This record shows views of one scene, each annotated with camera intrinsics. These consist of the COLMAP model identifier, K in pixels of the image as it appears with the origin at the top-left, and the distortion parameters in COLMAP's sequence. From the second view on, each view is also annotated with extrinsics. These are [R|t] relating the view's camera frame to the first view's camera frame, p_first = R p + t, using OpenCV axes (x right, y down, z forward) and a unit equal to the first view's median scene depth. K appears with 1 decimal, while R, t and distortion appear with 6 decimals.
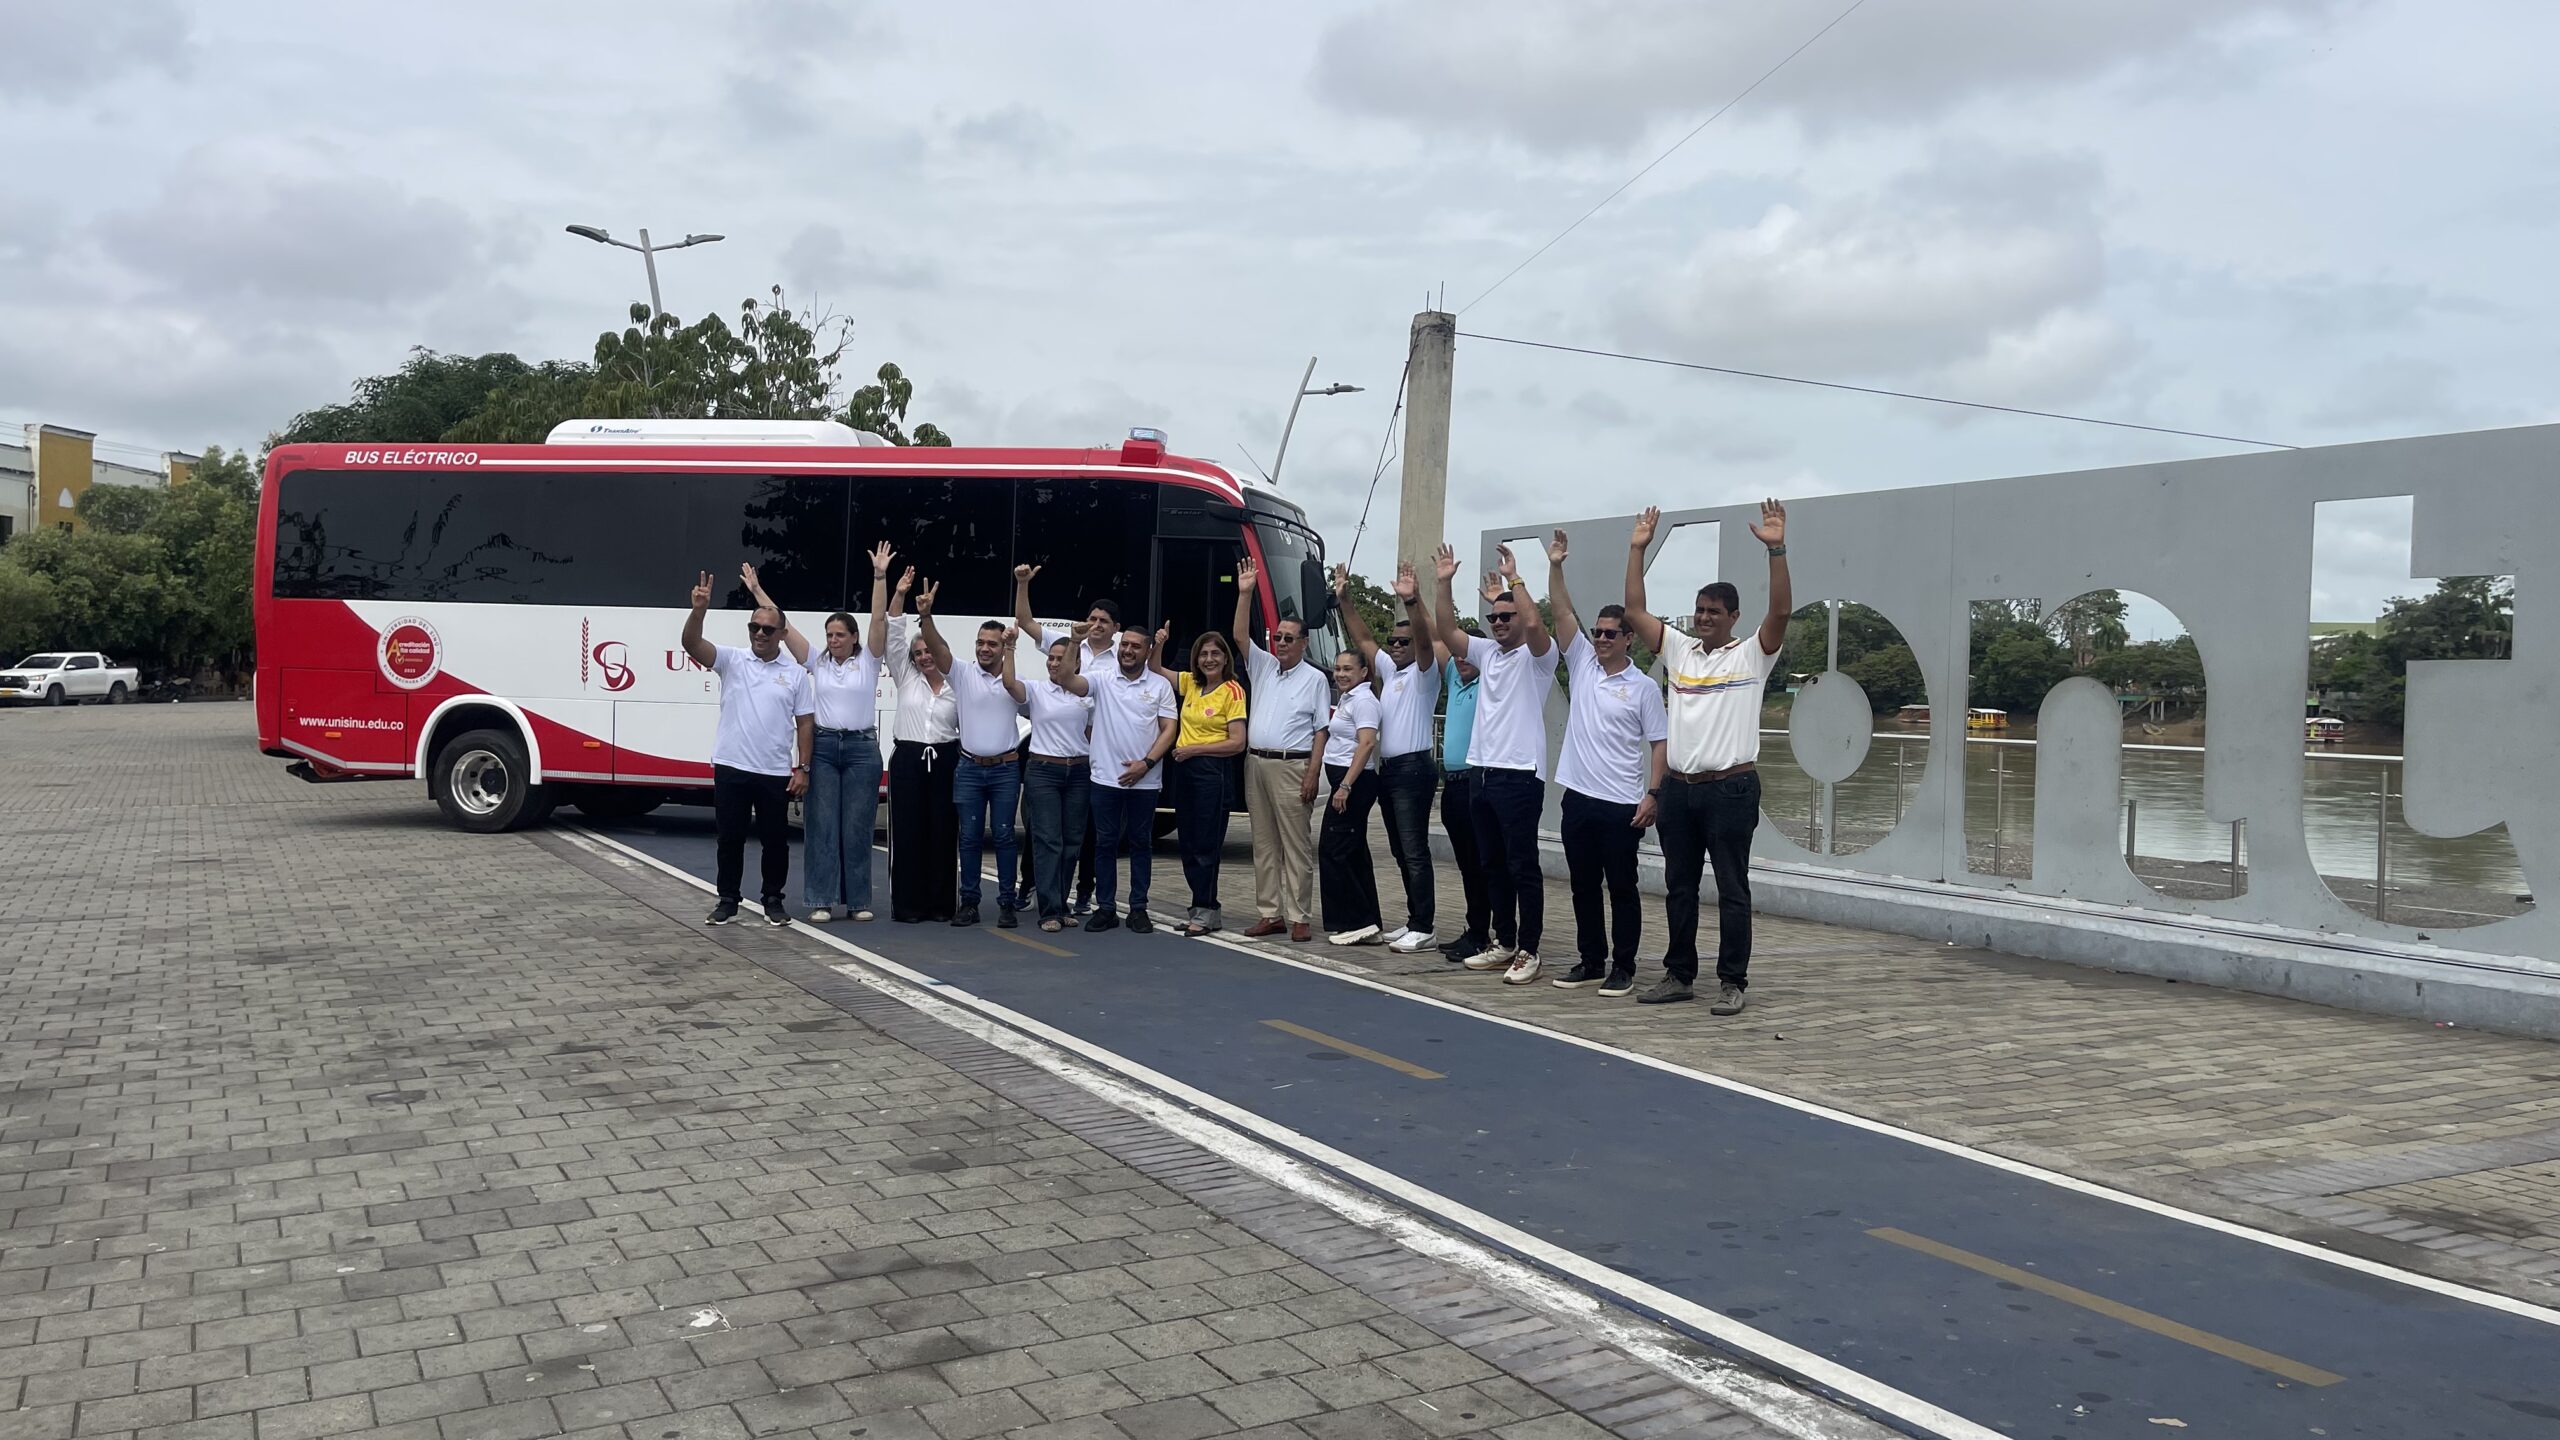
lens RADIAL K [[1863.6, 0, 1267.8], [0, 1863.6, 732.7], [0, 0, 1]] dist [0.065516, -0.000235]
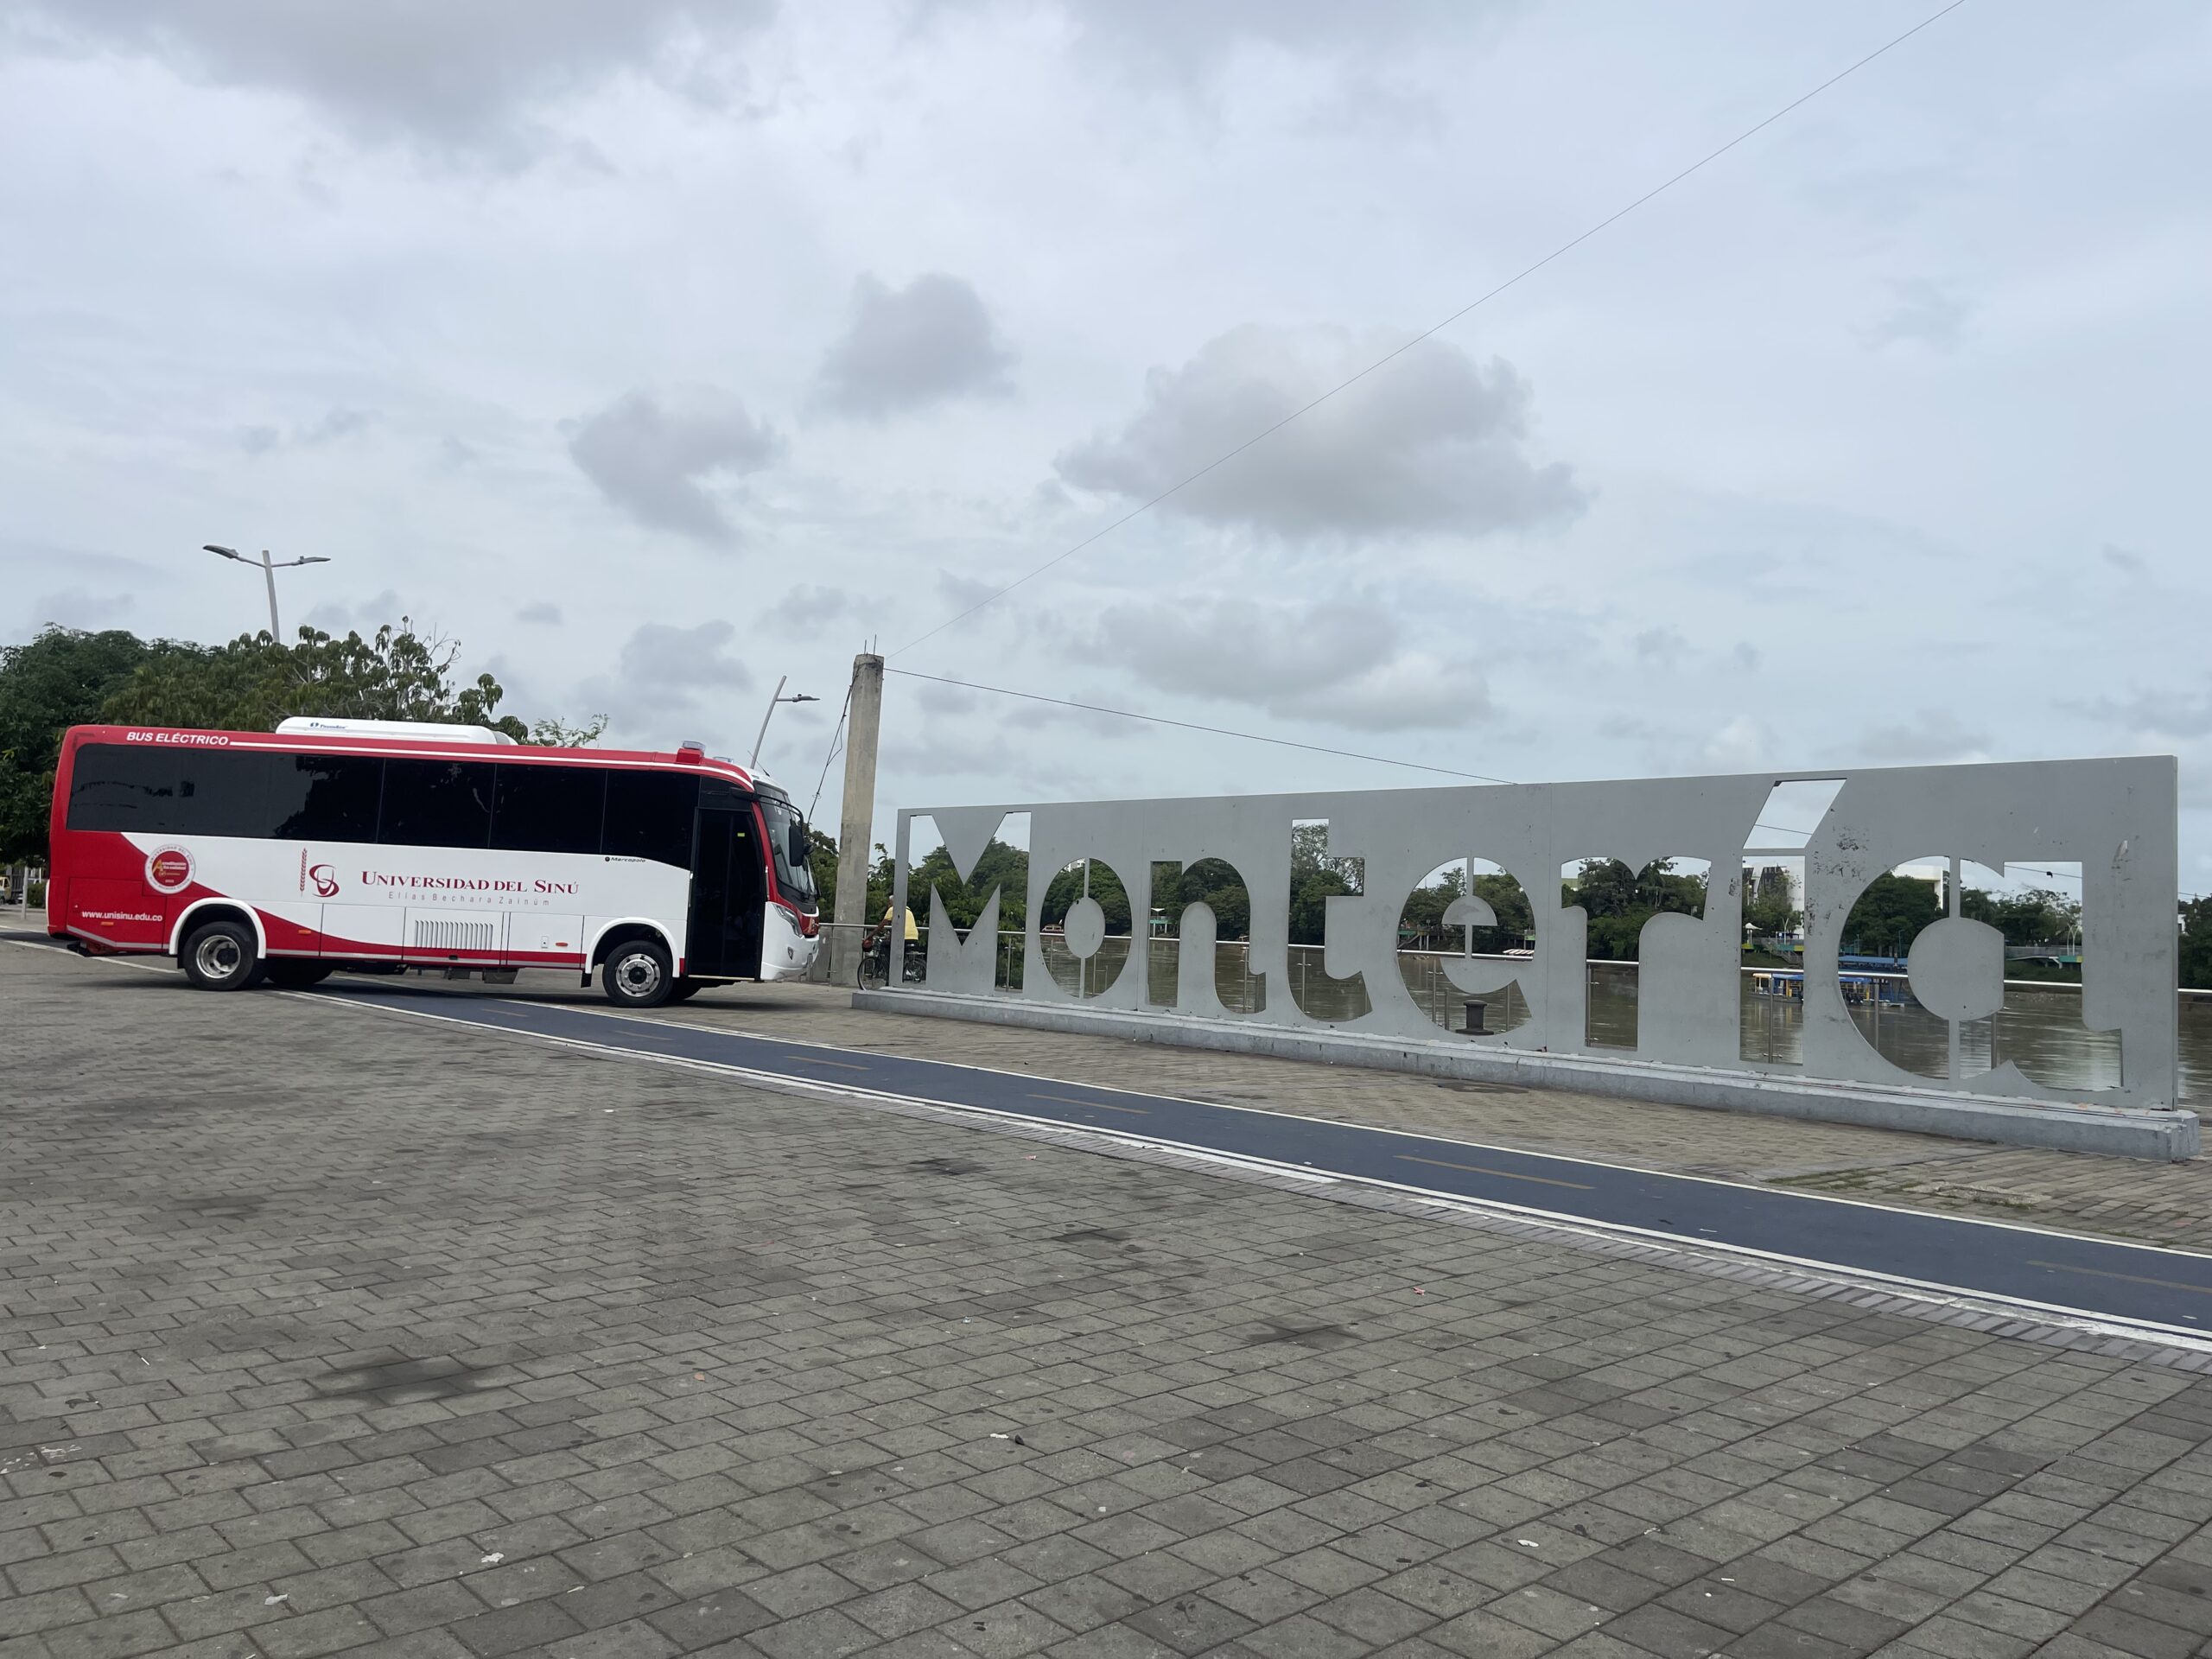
lens RADIAL K [[1621.1, 0, 1097.8], [0, 1621.1, 840.1], [0, 0, 1]] dist [0.000867, -0.000791]
pose [[0.972400, 0.027381, 0.231707, -0.041806], [-0.010844, 0.997321, -0.072346, 0.019040], [-0.233067, 0.067837, 0.970092, -0.403141]]
